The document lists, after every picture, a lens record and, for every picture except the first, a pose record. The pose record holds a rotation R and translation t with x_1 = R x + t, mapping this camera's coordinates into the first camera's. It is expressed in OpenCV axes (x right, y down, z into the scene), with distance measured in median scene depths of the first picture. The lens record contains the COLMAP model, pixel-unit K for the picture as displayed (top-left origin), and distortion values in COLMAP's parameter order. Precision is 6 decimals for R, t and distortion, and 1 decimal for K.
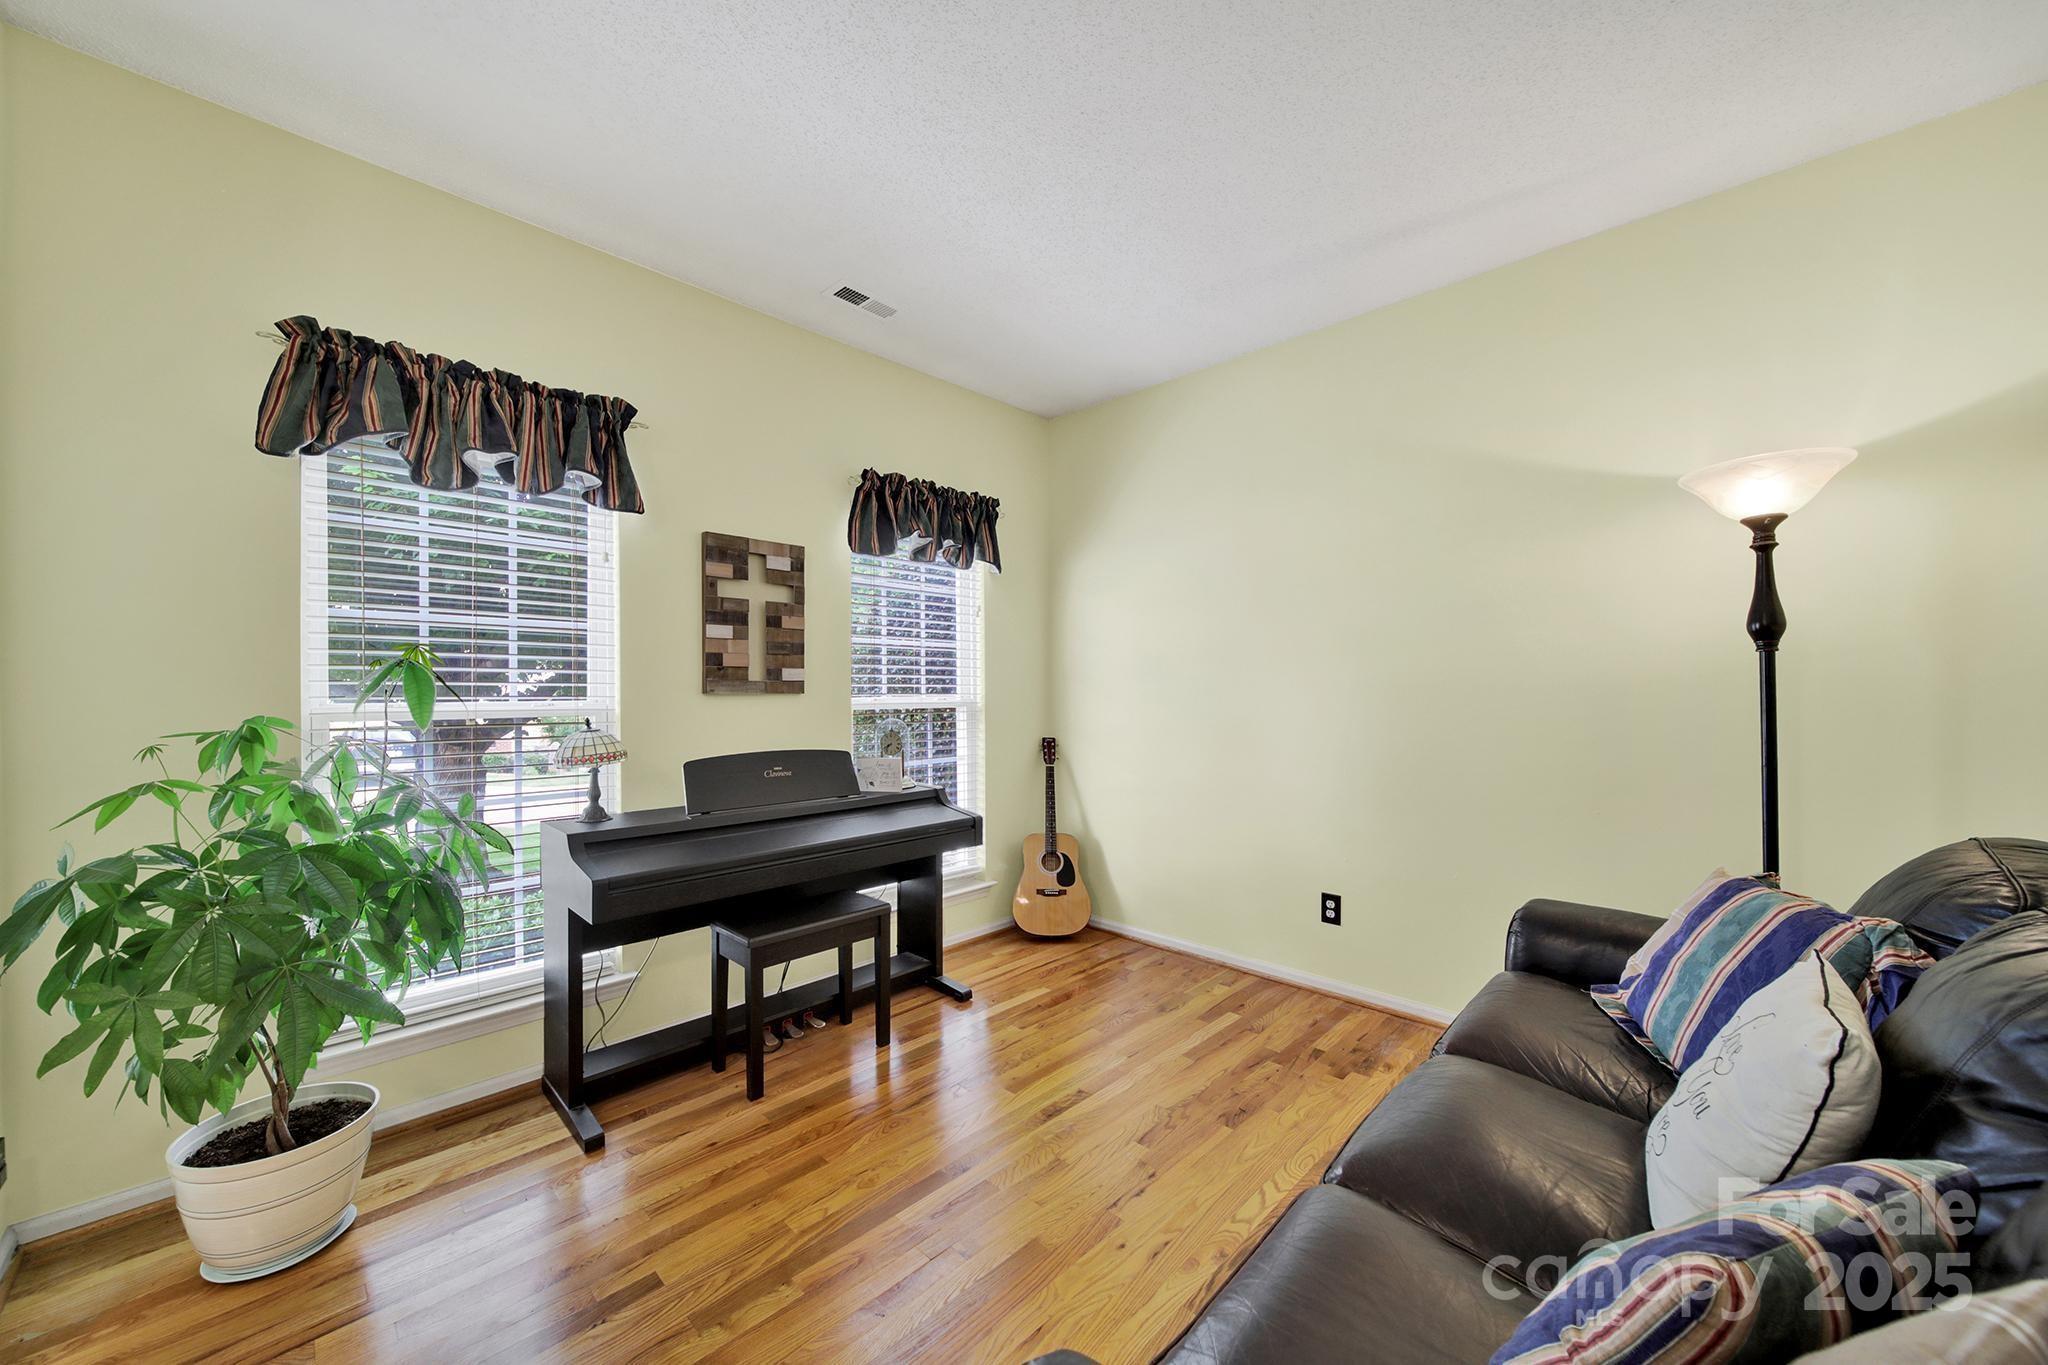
lens RADIAL K [[732.8, 0, 1020.8], [0, 732.8, 686.7], [0, 0, 1]] dist [0.000192, 0.000047]
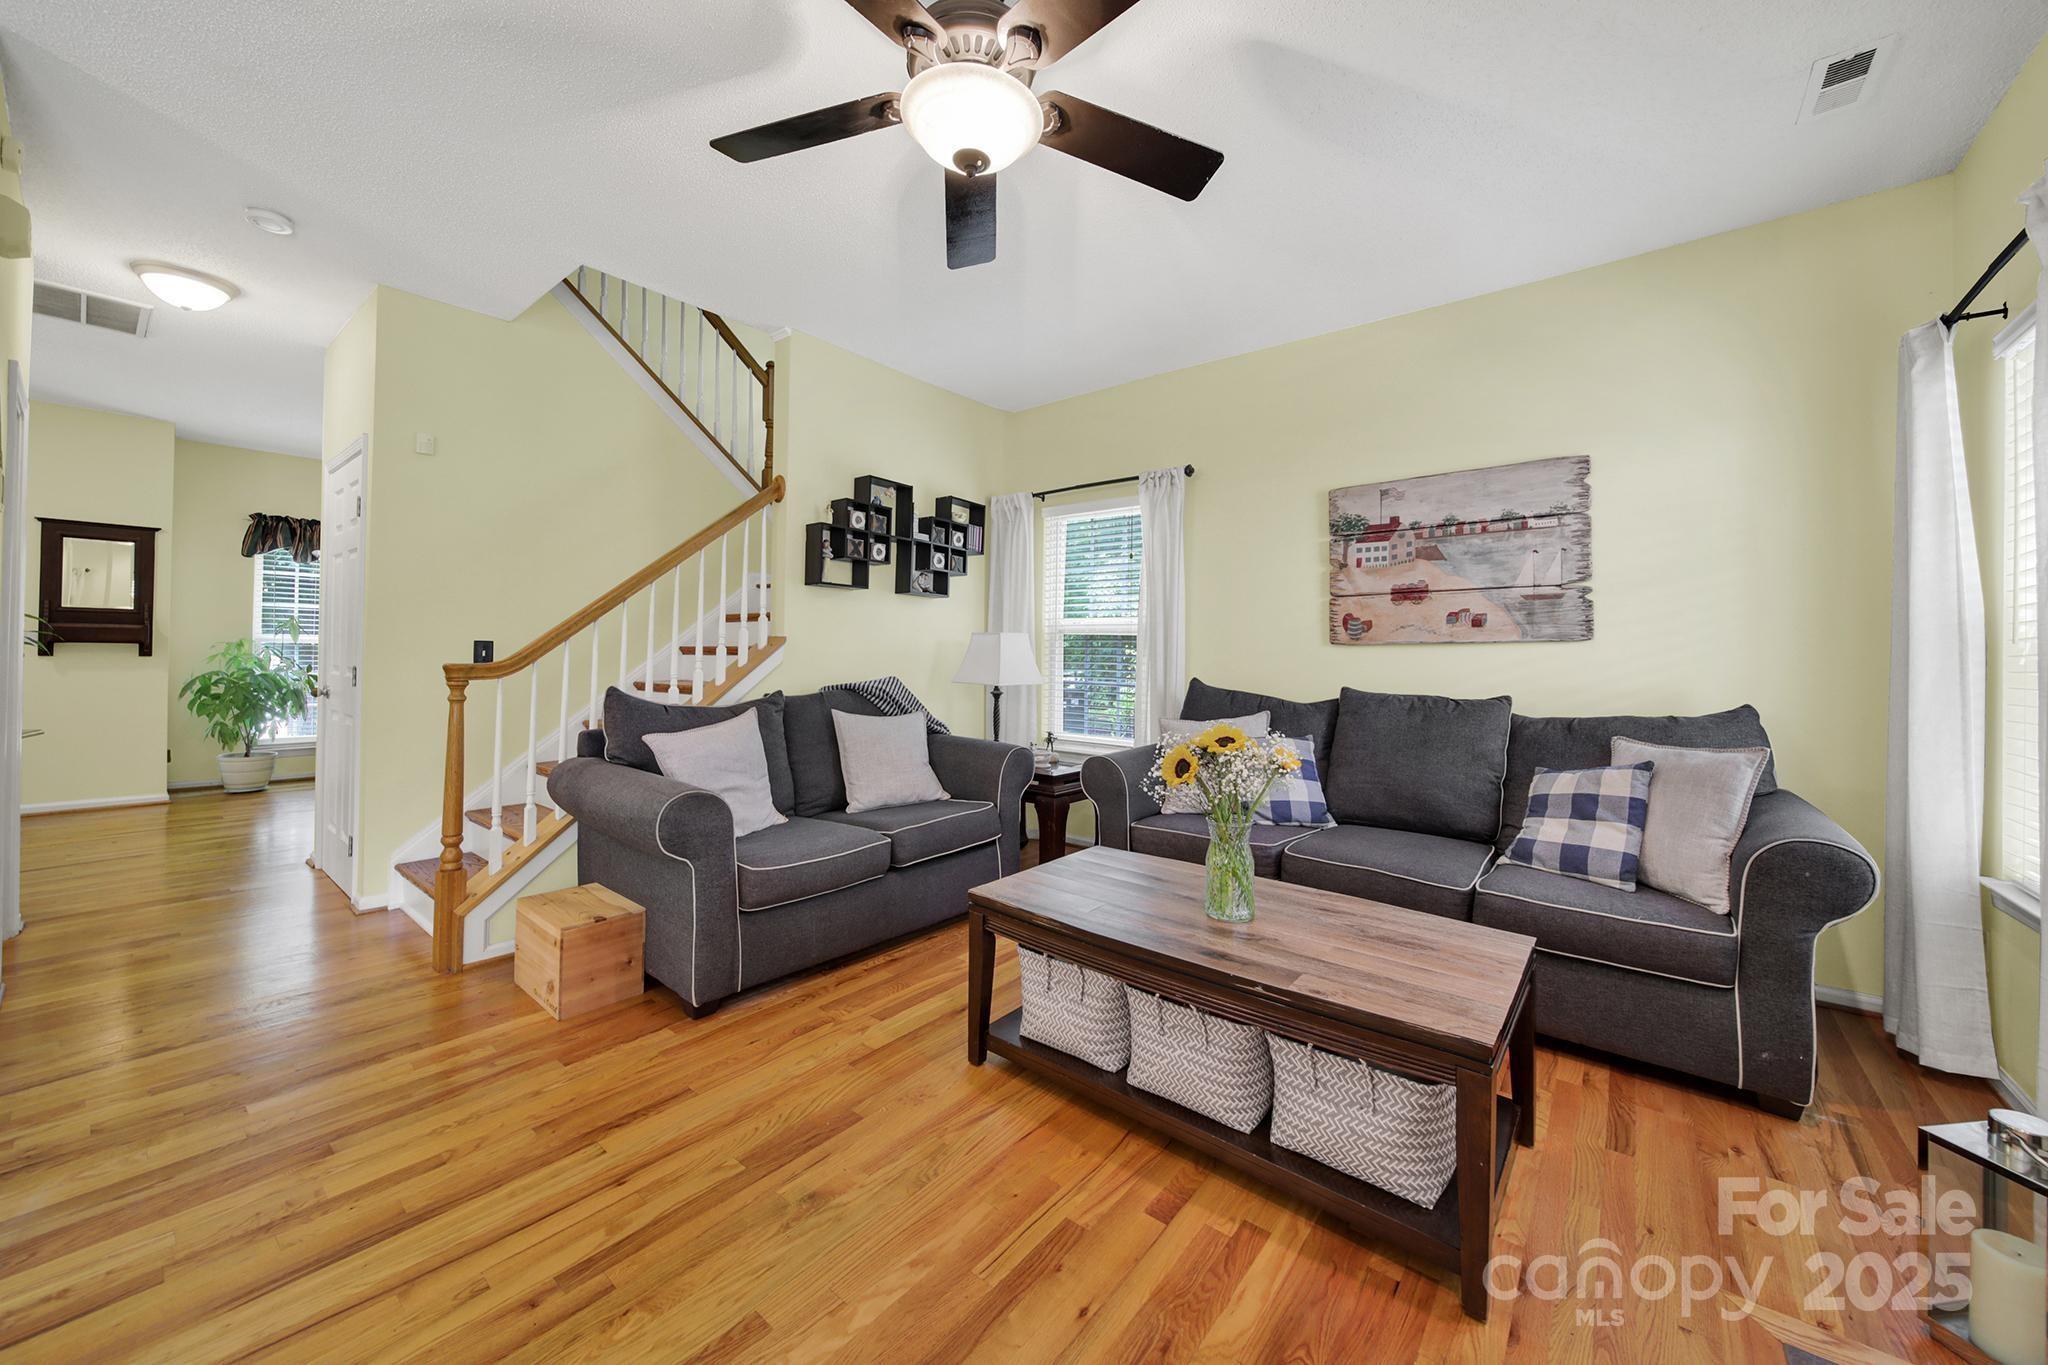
lens RADIAL K [[752.3, 0, 1015.5], [0, 752.3, 645.5], [0, 0, 1]] dist [-0.003029, -0.000257]
pose [[0.995722, 0.021502, 0.089864, 1.650268], [-0.021163, 0.999765, -0.004724, 0.013384], [-0.089945, 0.002802, 0.995943, -2.077979]]
